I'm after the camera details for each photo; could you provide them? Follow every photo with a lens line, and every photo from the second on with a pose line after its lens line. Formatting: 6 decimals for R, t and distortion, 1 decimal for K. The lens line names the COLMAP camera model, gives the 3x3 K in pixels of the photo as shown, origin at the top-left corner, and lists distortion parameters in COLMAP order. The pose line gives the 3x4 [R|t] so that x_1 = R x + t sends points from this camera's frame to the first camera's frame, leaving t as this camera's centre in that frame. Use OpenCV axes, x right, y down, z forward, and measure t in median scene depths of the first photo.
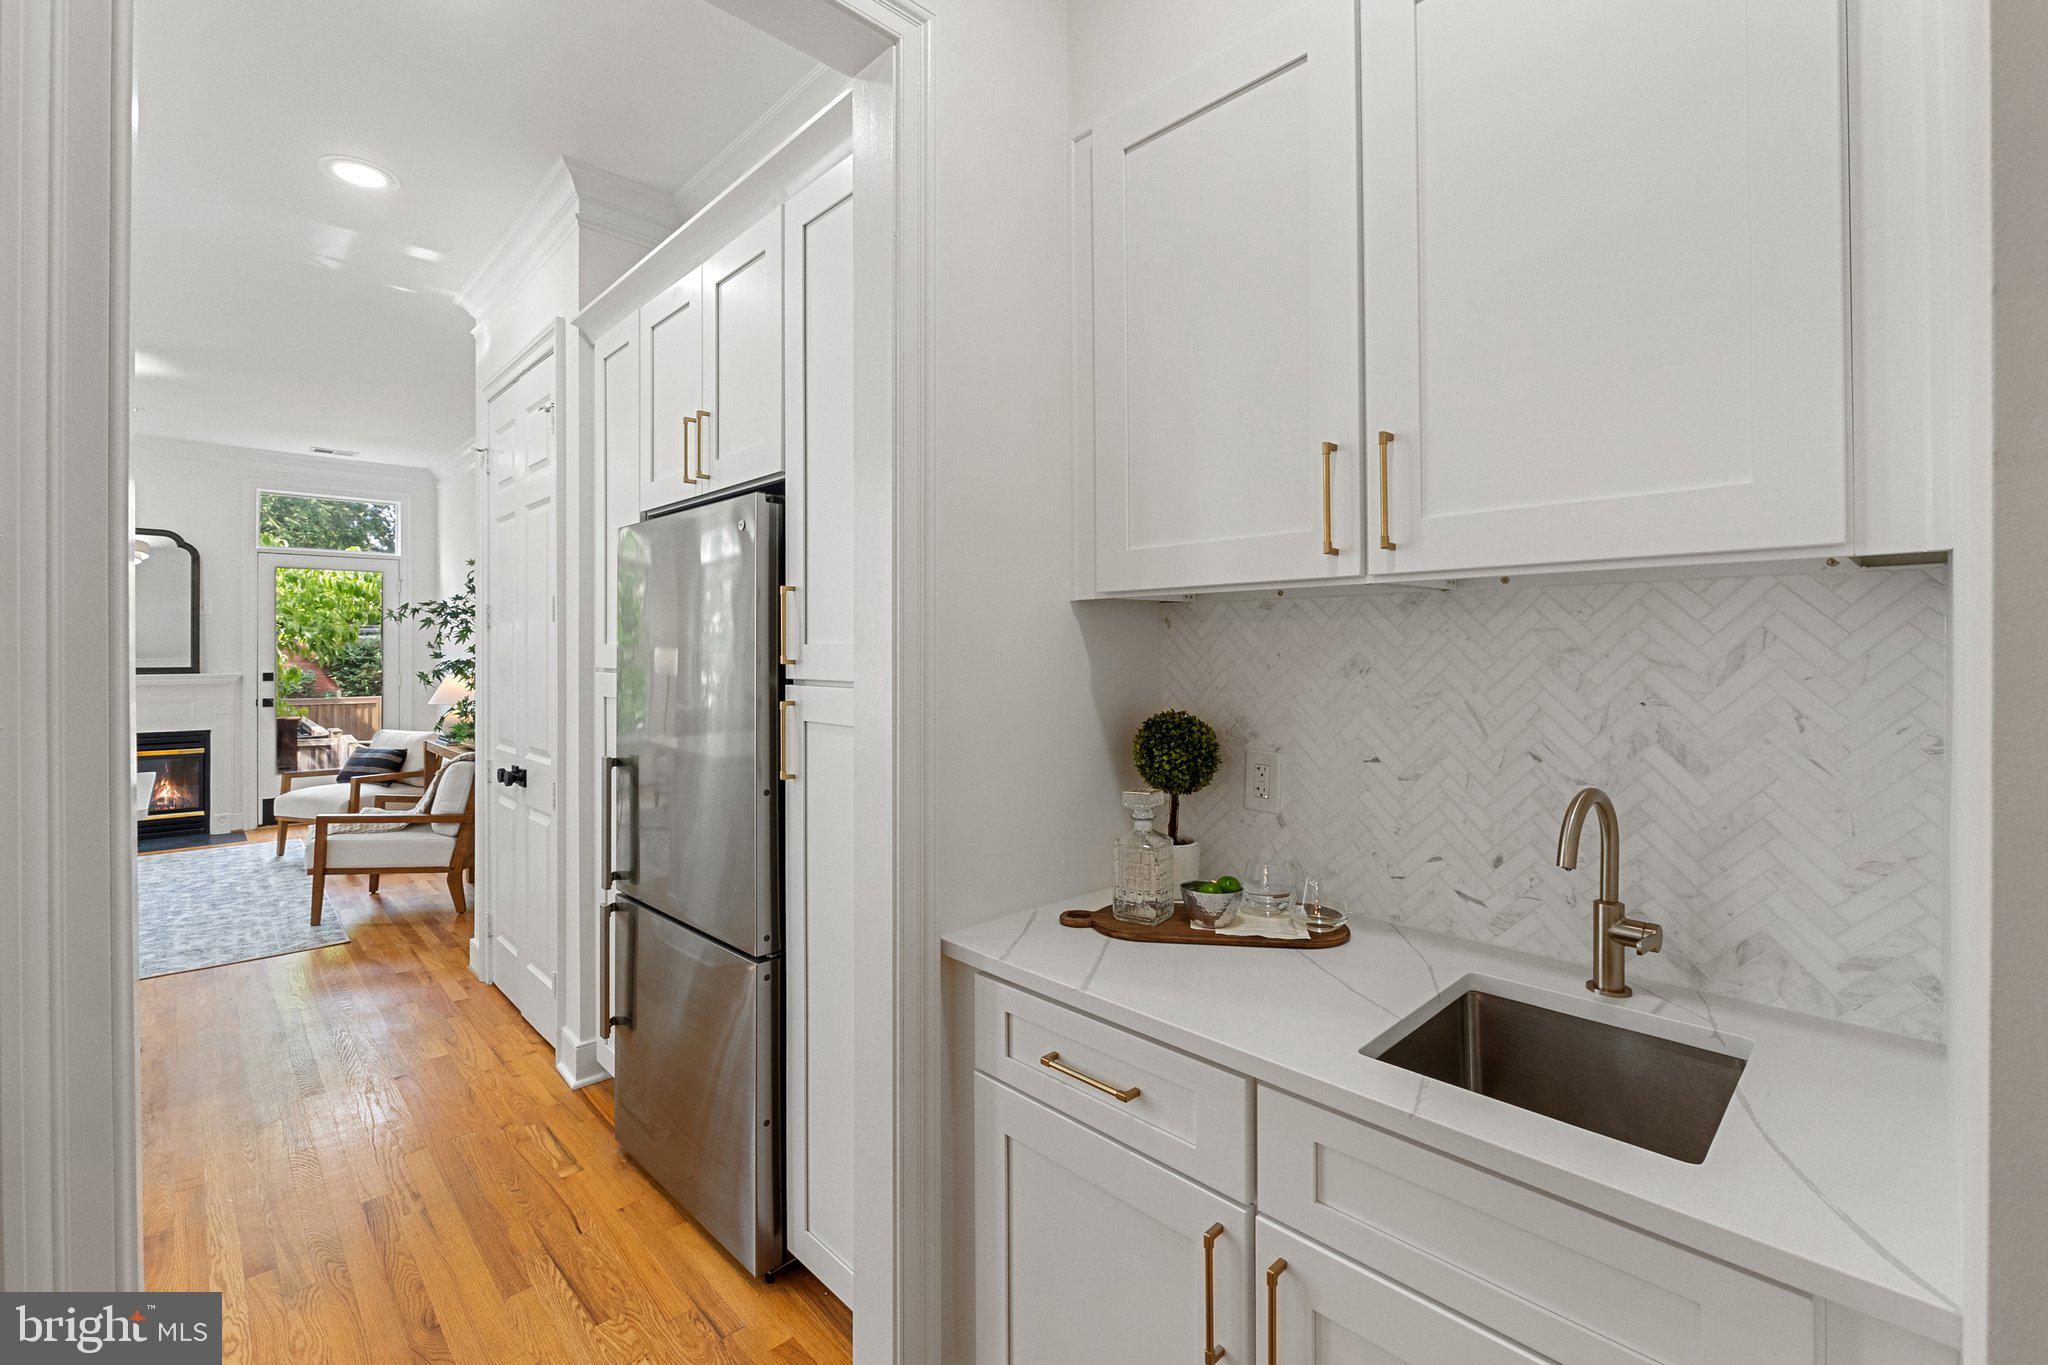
lens RADIAL K [[874.8, 0, 1026.8], [0, 874.8, 648.0], [0, 0, 1]] dist [-0.004605, -0.000586]
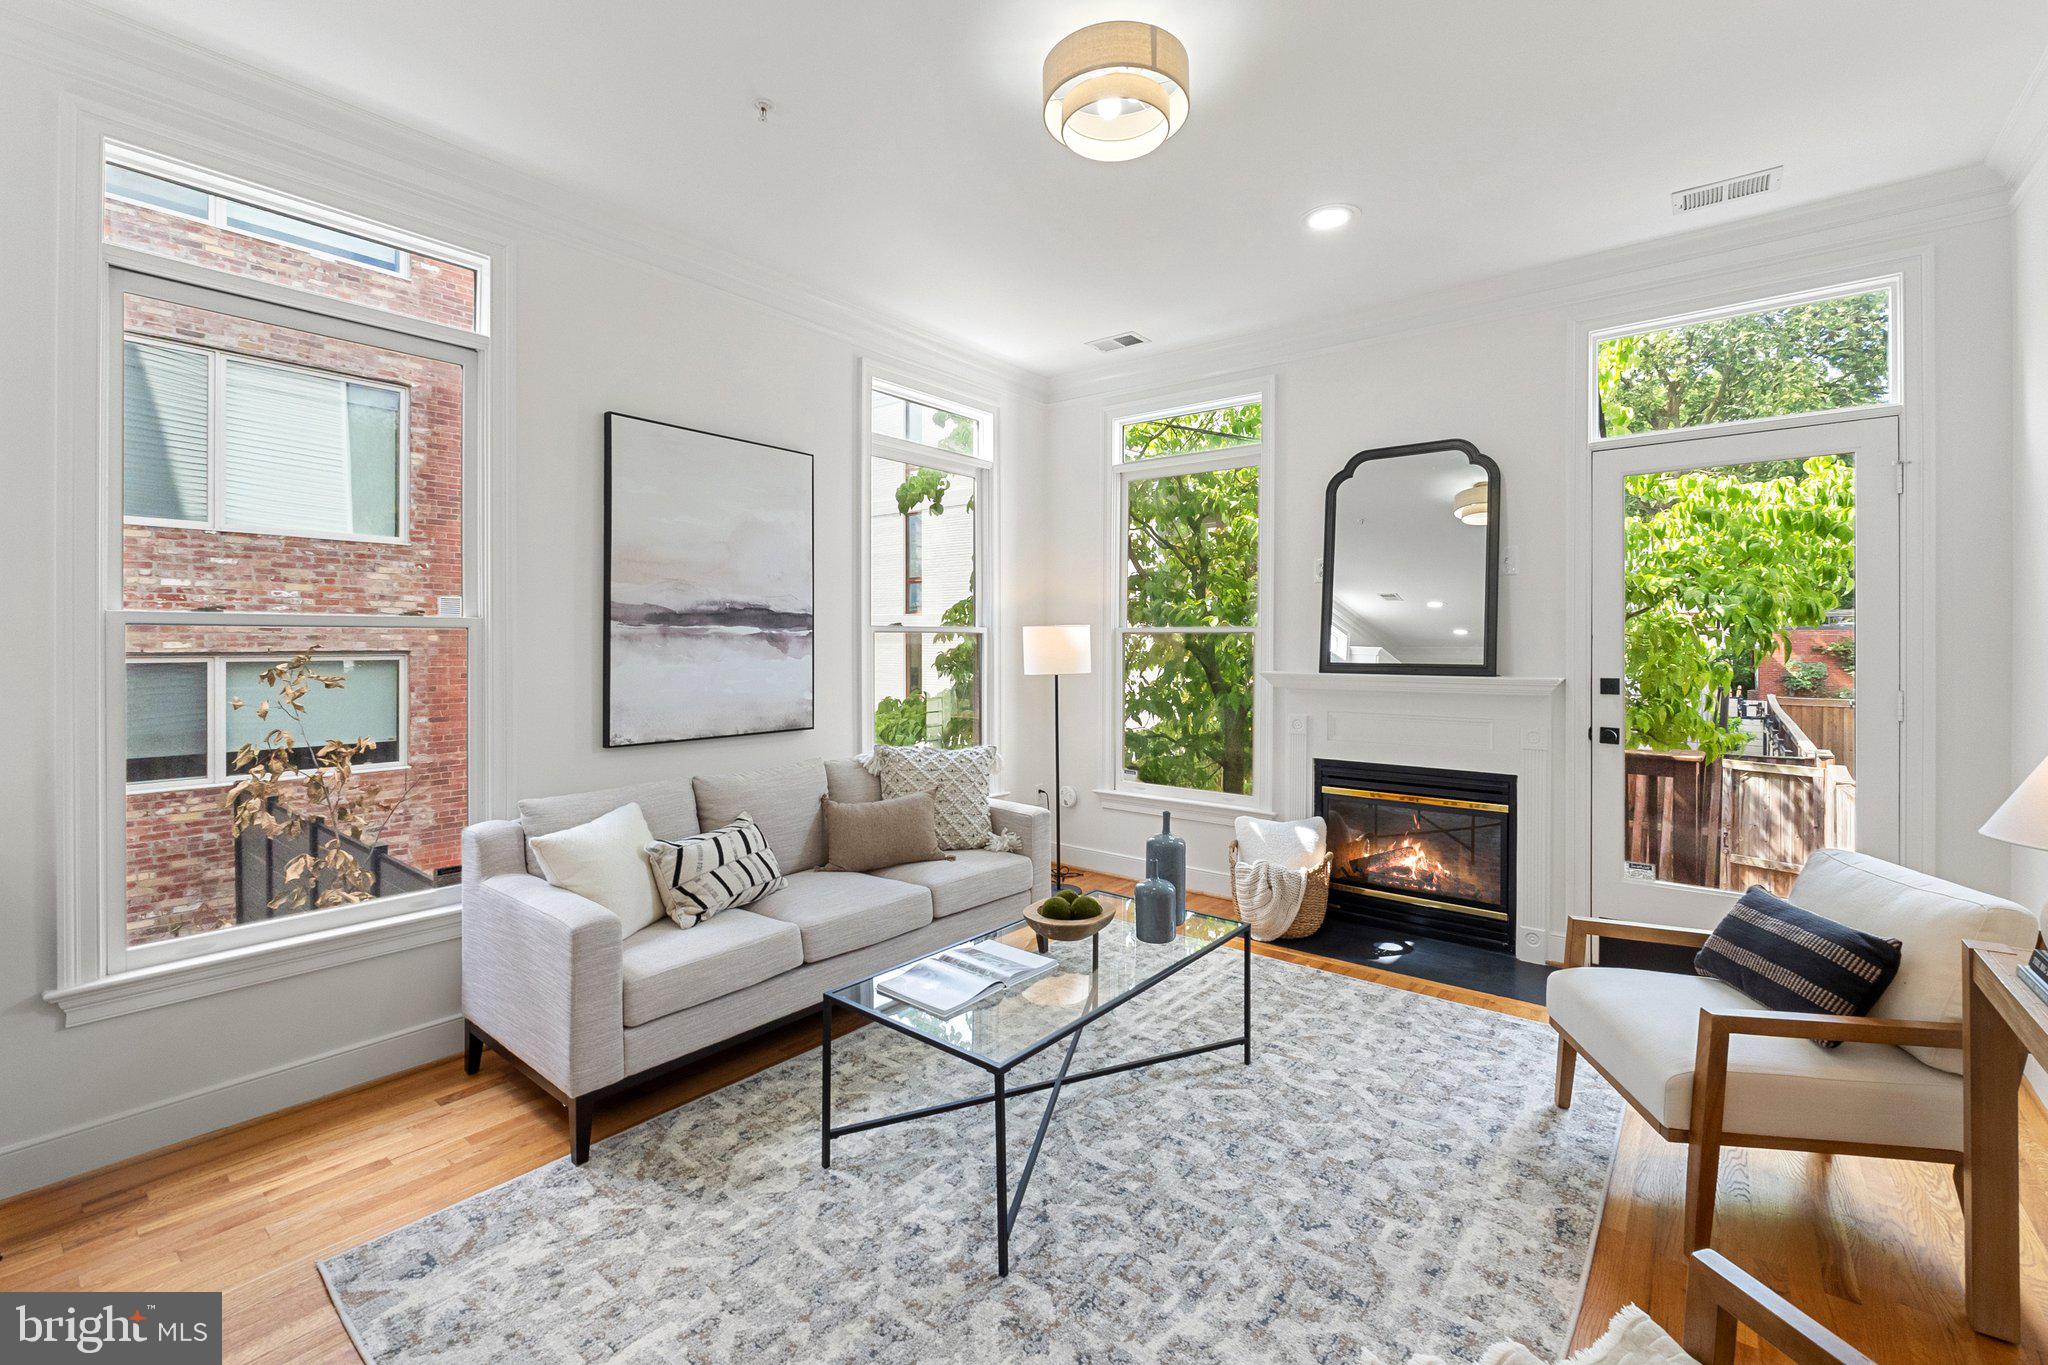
lens RADIAL K [[869.1, 0, 1016.4], [0, 869.1, 643.9], [0, 0, 1]] dist [-0.007018, -0.000542]
pose [[0.123250, 0.002683, -0.992372, -0.438204], [0.002261, 0.999993, 0.002985, 0.005855], [0.992373, -0.002612, 0.123243, 0.640503]]
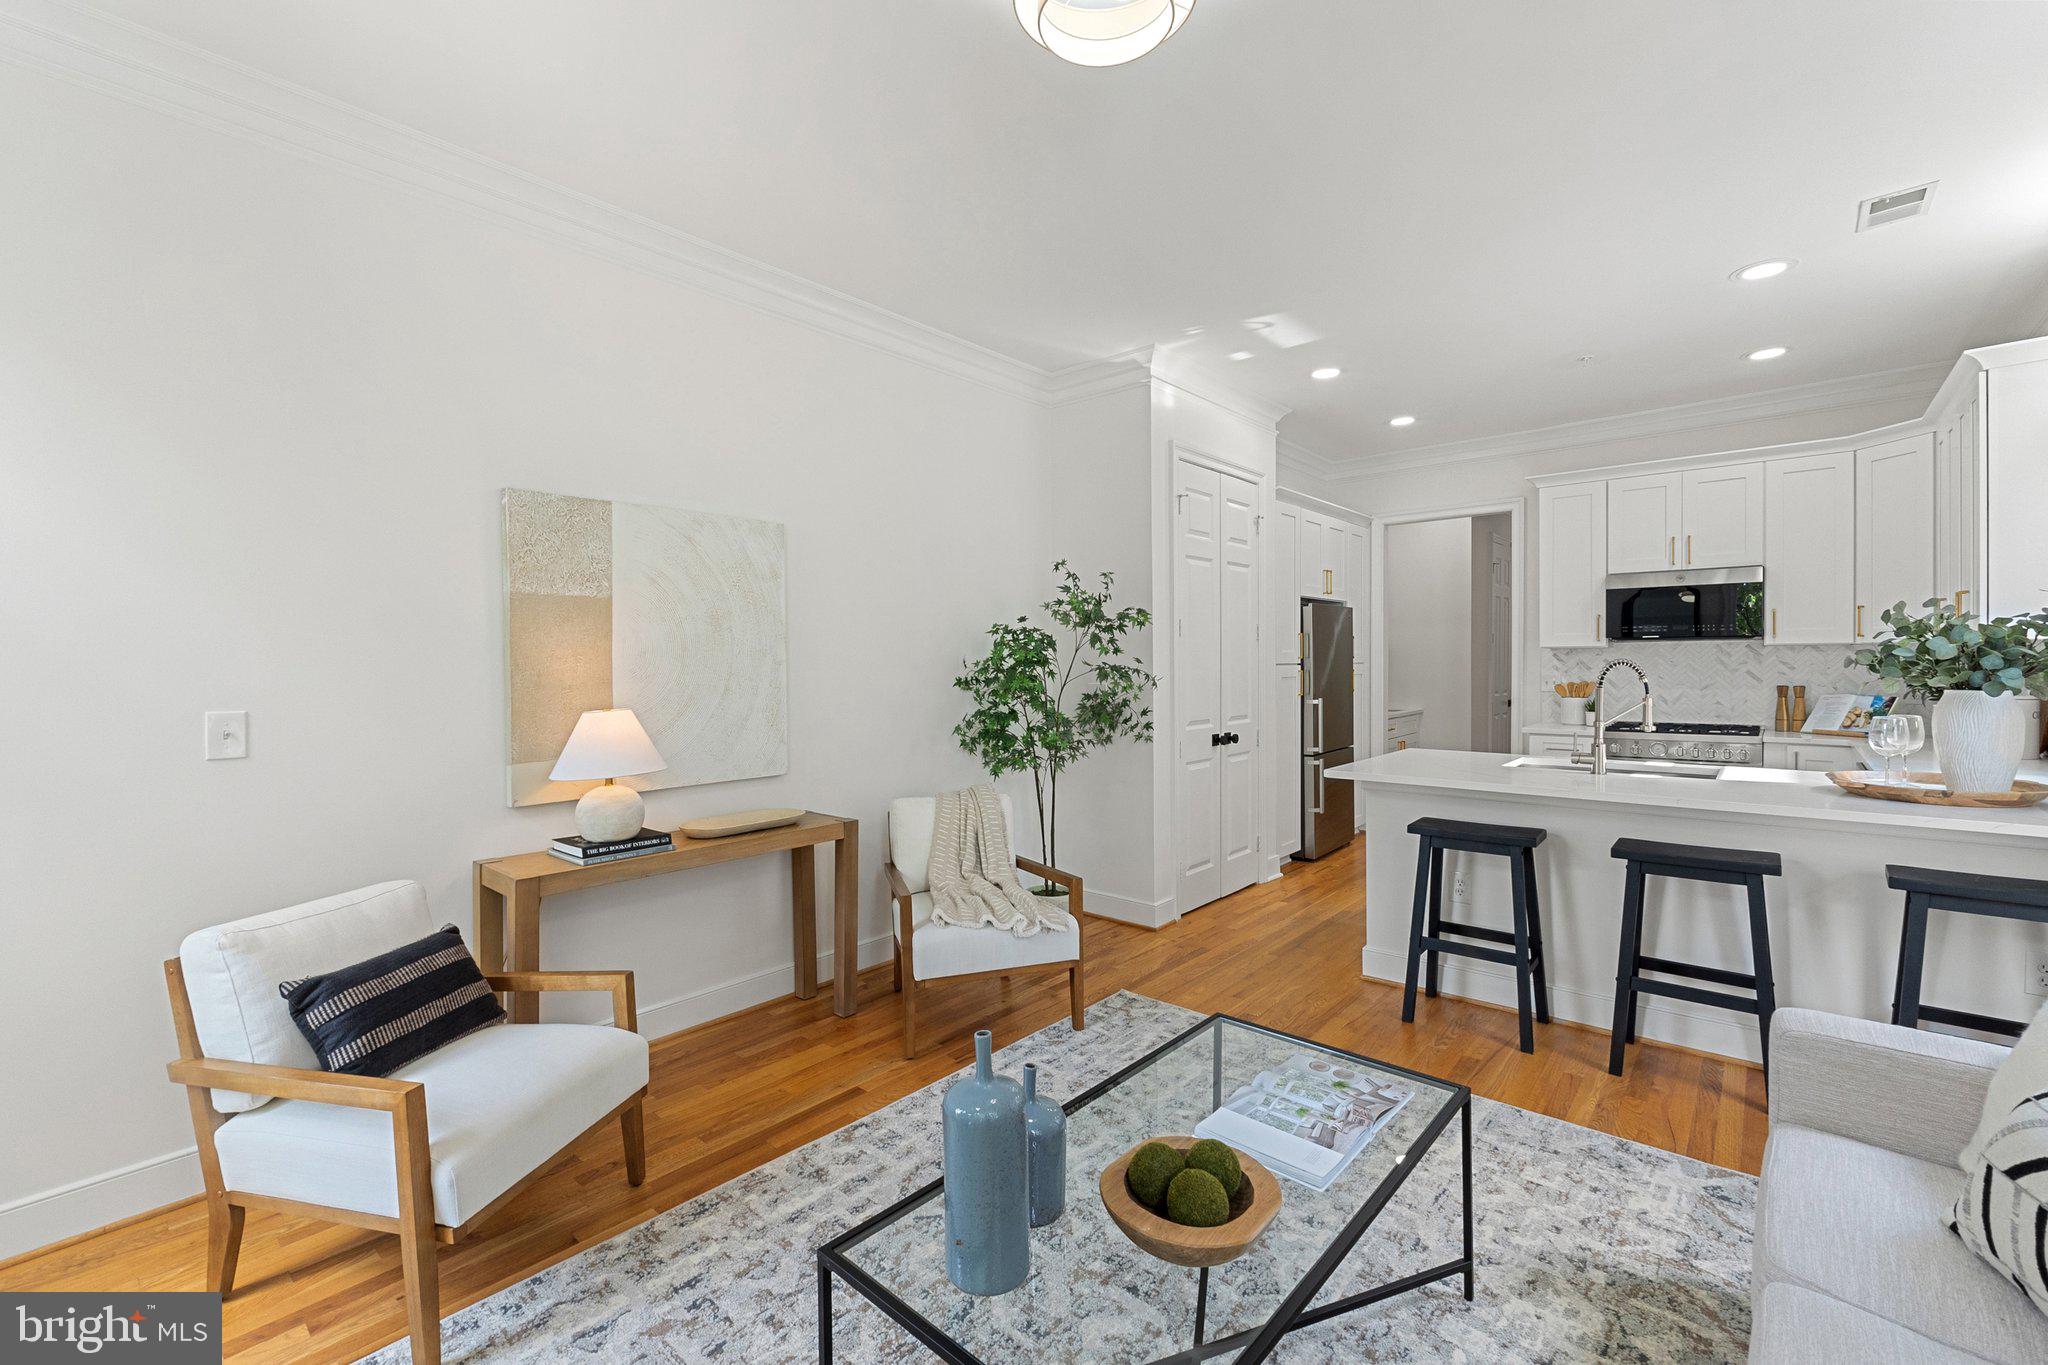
lens RADIAL K [[863.6, 0, 1025.0], [0, 863.6, 677.9], [0, 0, 1]] dist [-0.008982, -0.000069]
pose [[-0.081748, -0.019022, 0.996471, -1.083994], [0.006509, 0.999786, 0.019620, 0.005180], [-0.996632, 0.008090, -0.081607, 0.779902]]
